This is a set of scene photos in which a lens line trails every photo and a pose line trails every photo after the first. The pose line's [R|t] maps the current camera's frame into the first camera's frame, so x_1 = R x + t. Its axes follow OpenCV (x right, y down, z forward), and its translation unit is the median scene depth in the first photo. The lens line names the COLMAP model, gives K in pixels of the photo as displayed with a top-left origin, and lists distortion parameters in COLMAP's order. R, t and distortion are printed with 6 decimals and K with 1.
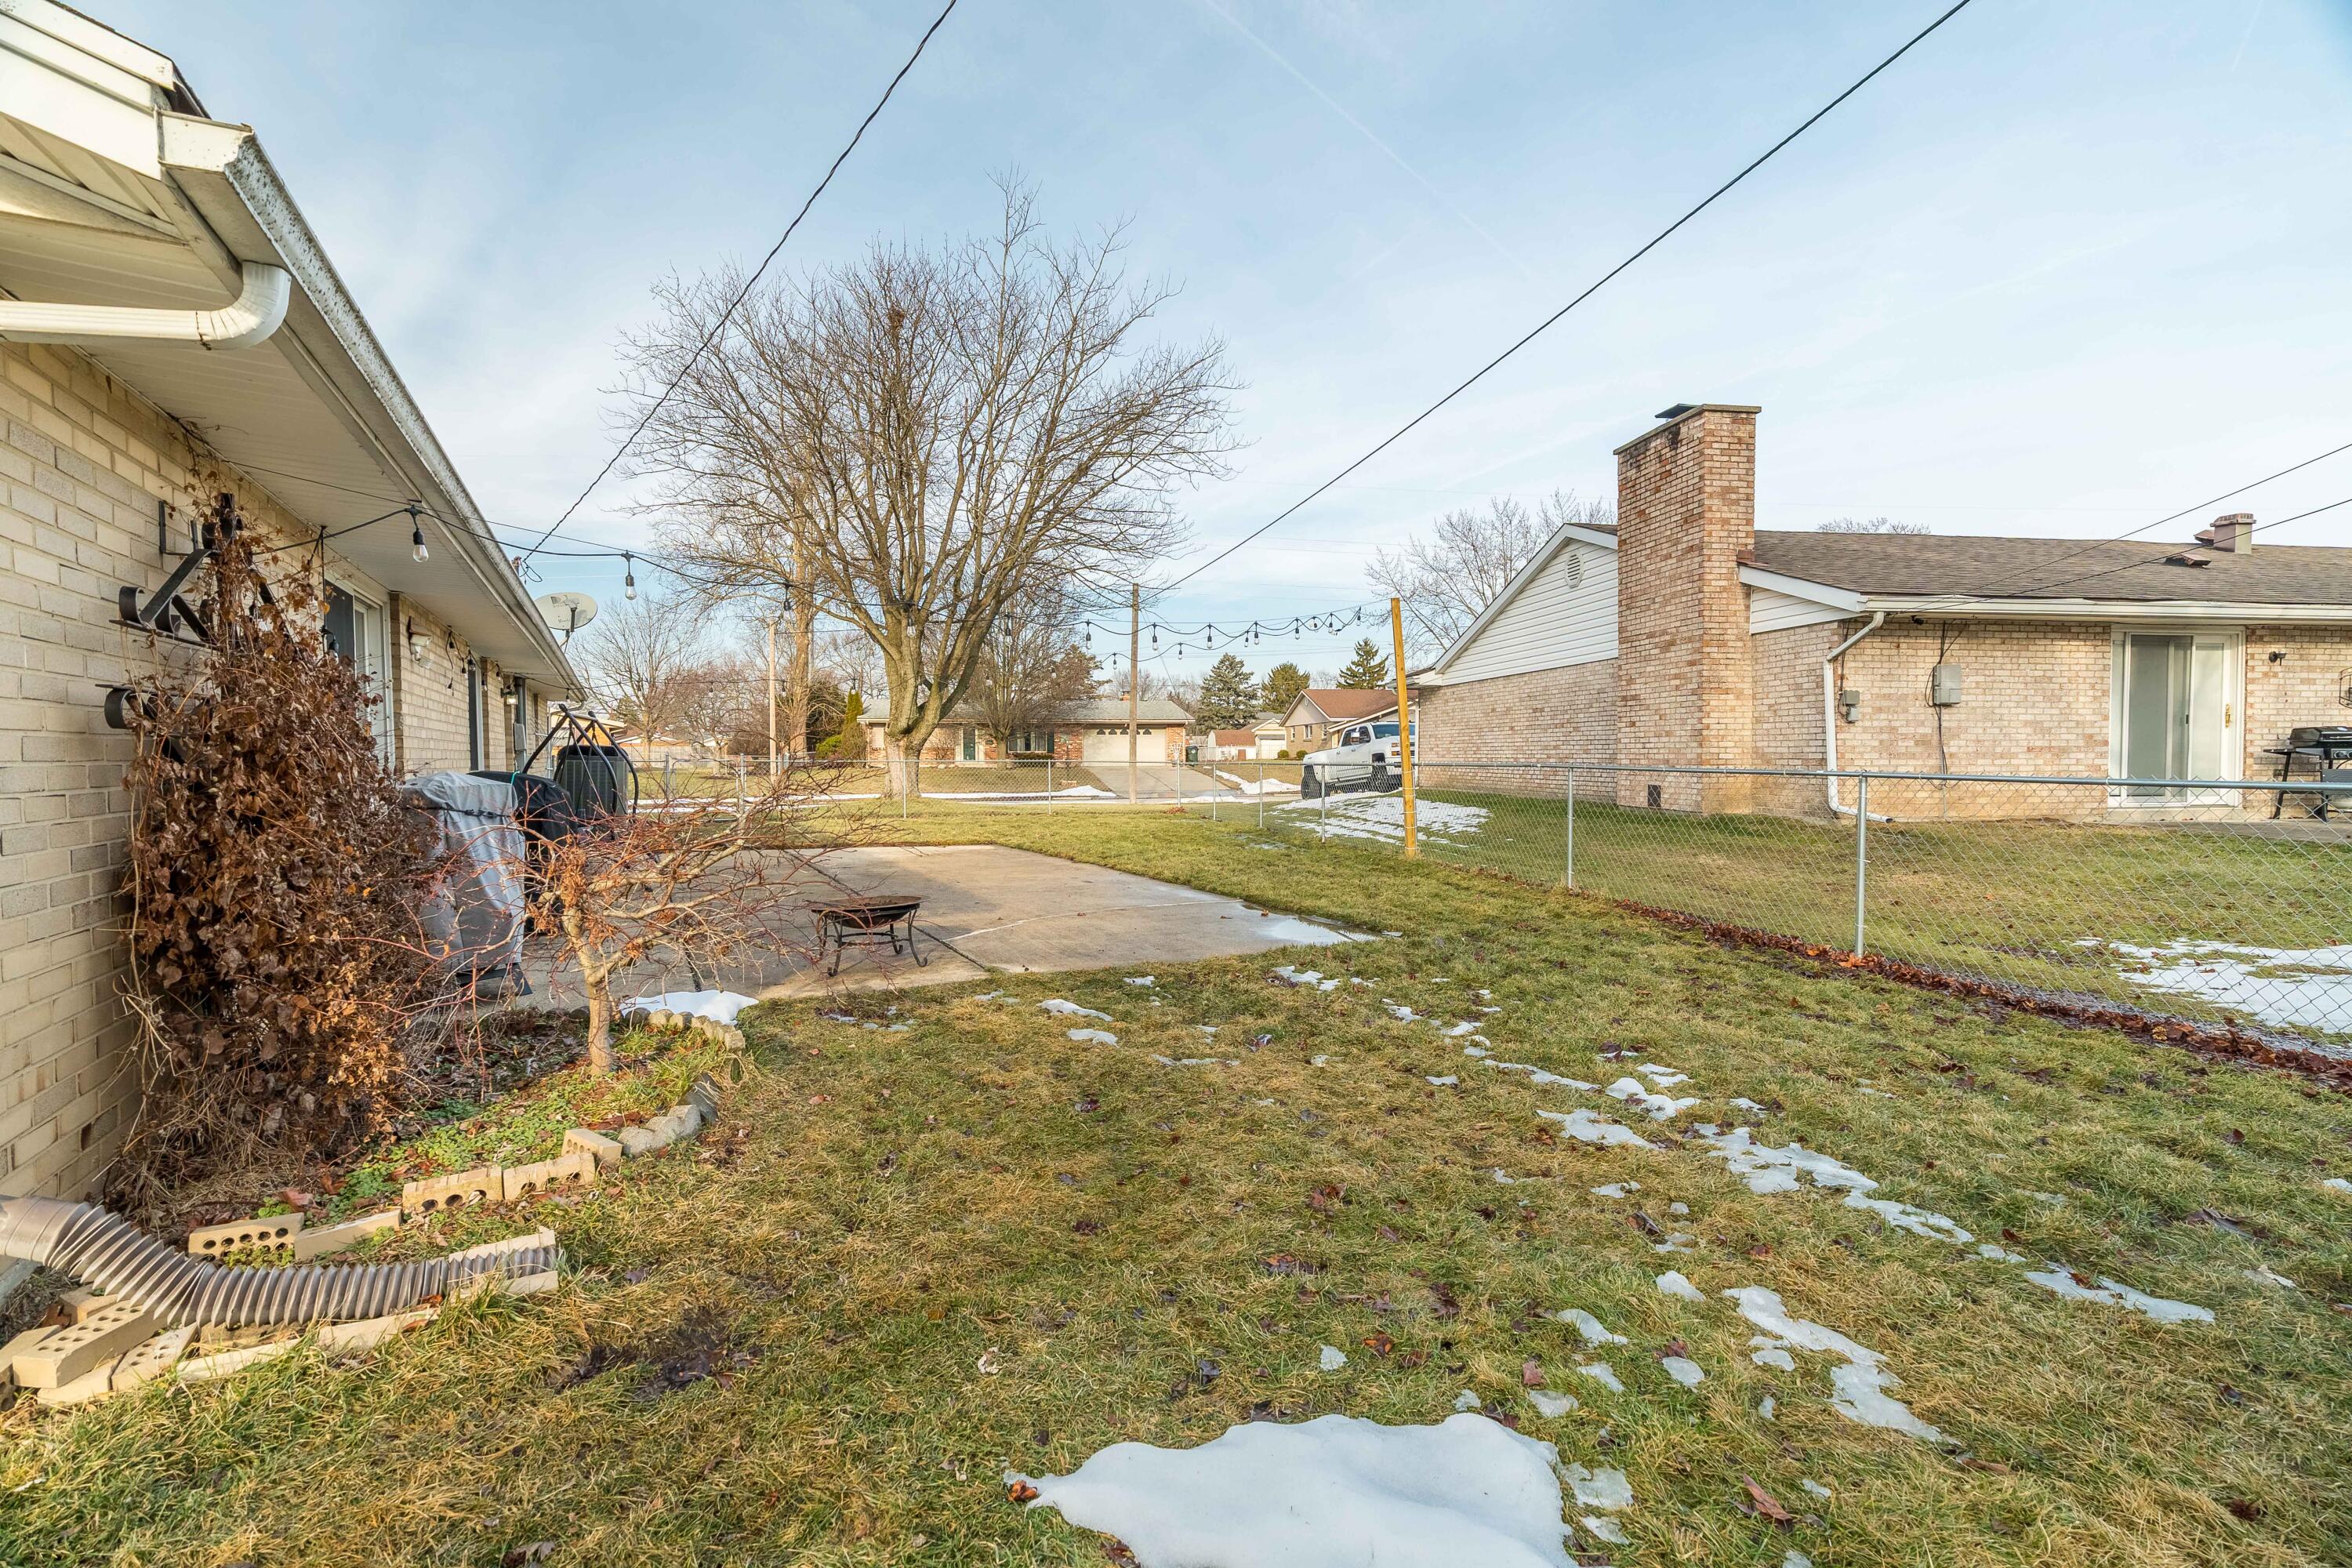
lens RADIAL K [[1054.2, 0, 1176.0], [0, 1054.2, 784.0], [0, 0, 1]] dist [-0.005978, 0.000083]
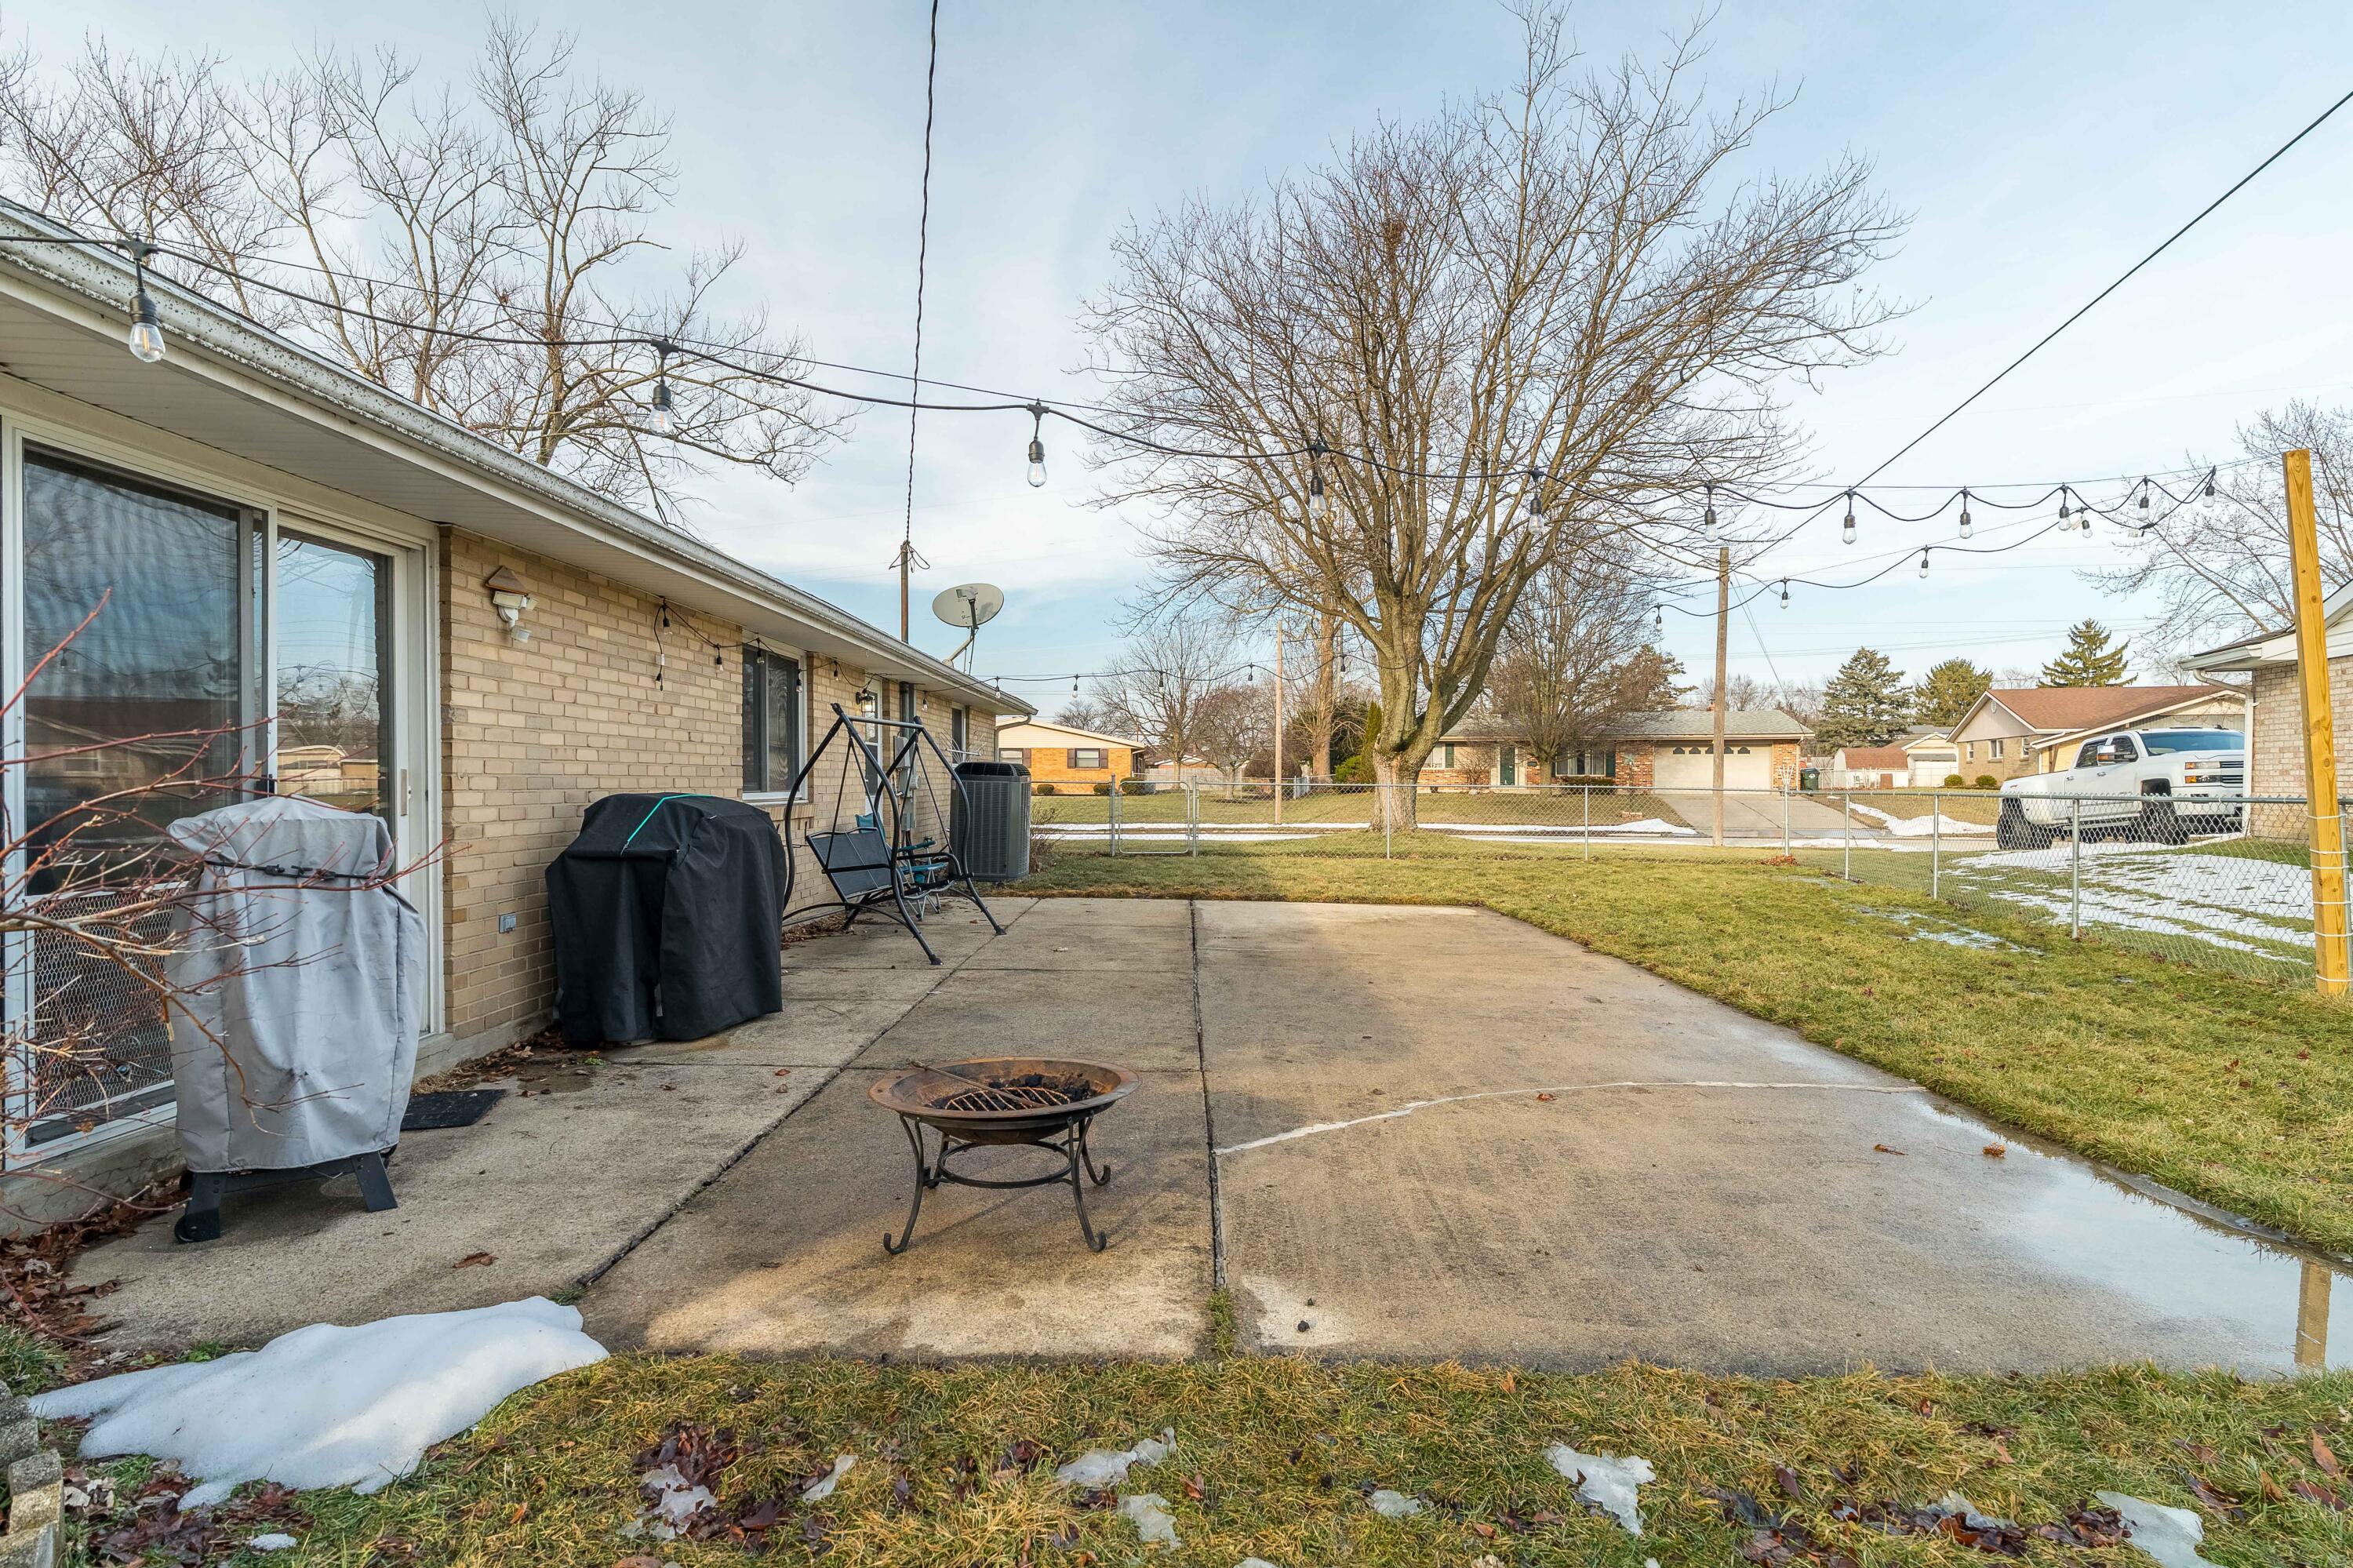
lens RADIAL K [[1143.4, 0, 1176.5], [0, 1143.4, 784.0], [0, 0, 1]] dist [-0.007434, -0.000433]
pose [[0.881314, 0.008304, -0.472459, 0.002189], [-0.019235, 0.999647, -0.018312, -0.002451], [0.472140, 0.025227, 0.881163, 0.108332]]
